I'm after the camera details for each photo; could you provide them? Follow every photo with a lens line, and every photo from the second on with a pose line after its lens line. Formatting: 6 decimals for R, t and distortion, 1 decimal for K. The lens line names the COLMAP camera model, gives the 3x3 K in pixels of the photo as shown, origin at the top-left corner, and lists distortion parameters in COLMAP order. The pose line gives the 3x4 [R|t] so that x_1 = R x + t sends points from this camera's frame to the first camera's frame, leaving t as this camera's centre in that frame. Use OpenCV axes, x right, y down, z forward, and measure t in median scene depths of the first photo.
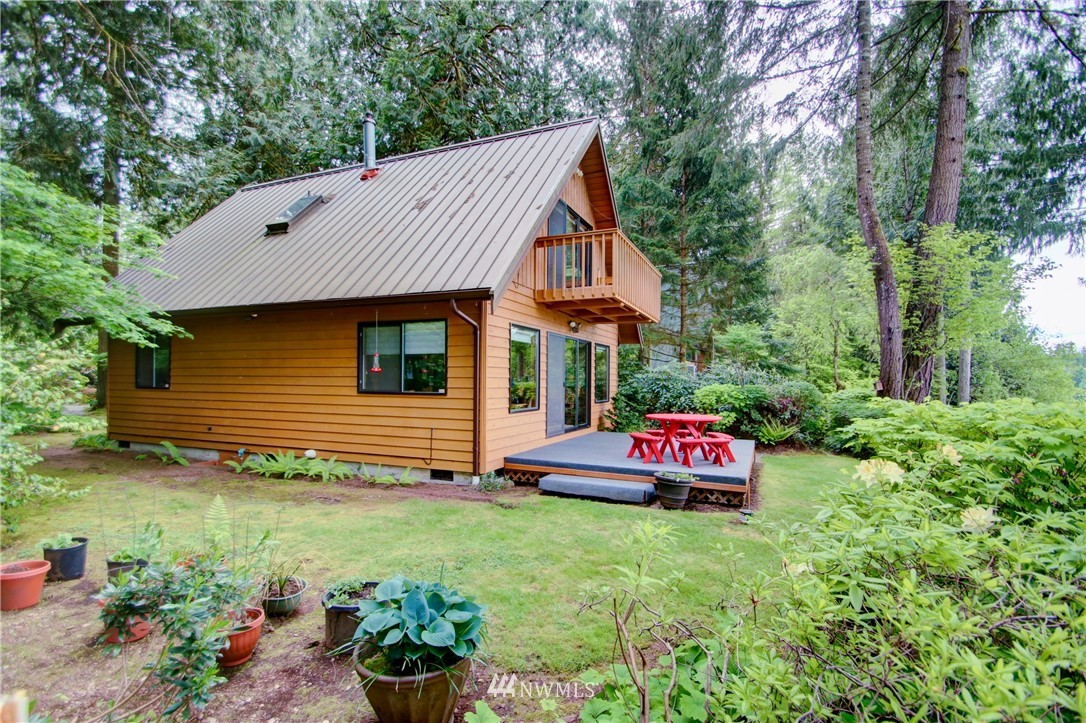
lens RADIAL K [[508.0, 0, 545.0], [0, 508.0, 368.9], [0, 0, 1]] dist [0.000844, 0.000091]
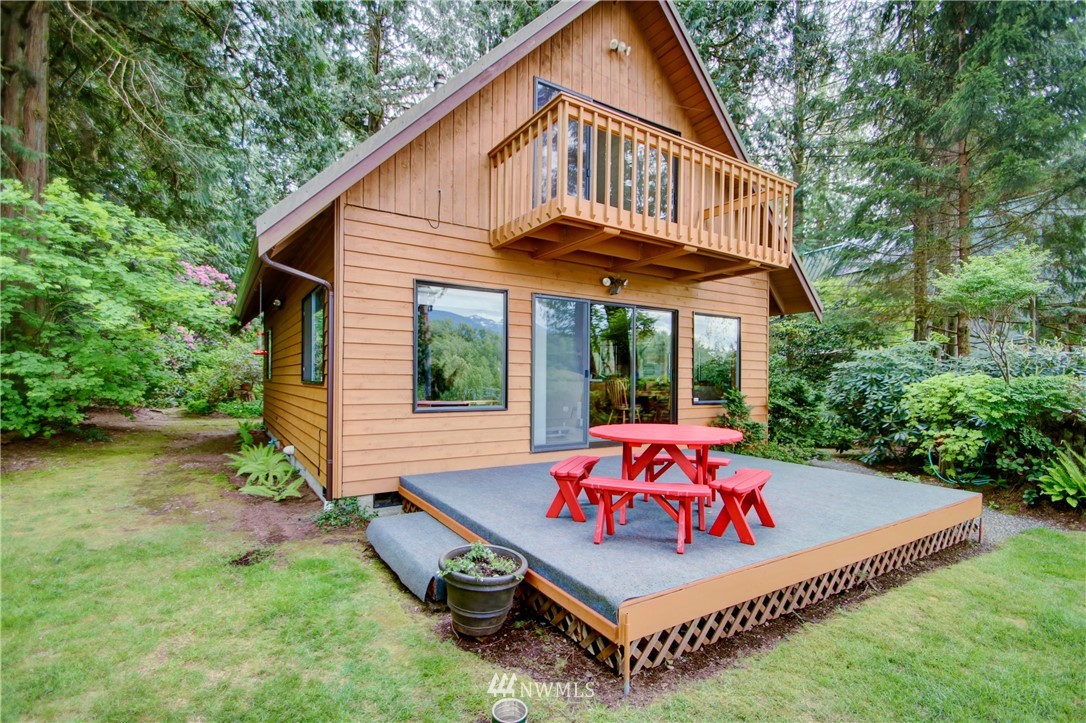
lens RADIAL K [[508.0, 0, 543.0], [0, 508.0, 364.2], [0, 0, 1]] dist [0.000844, 0.000091]
pose [[0.834970, -0.016422, -0.550050, 0.347125], [0.011497, 0.999857, -0.012399, 0.025383], [0.550175, 0.004029, 0.835039, 0.405417]]
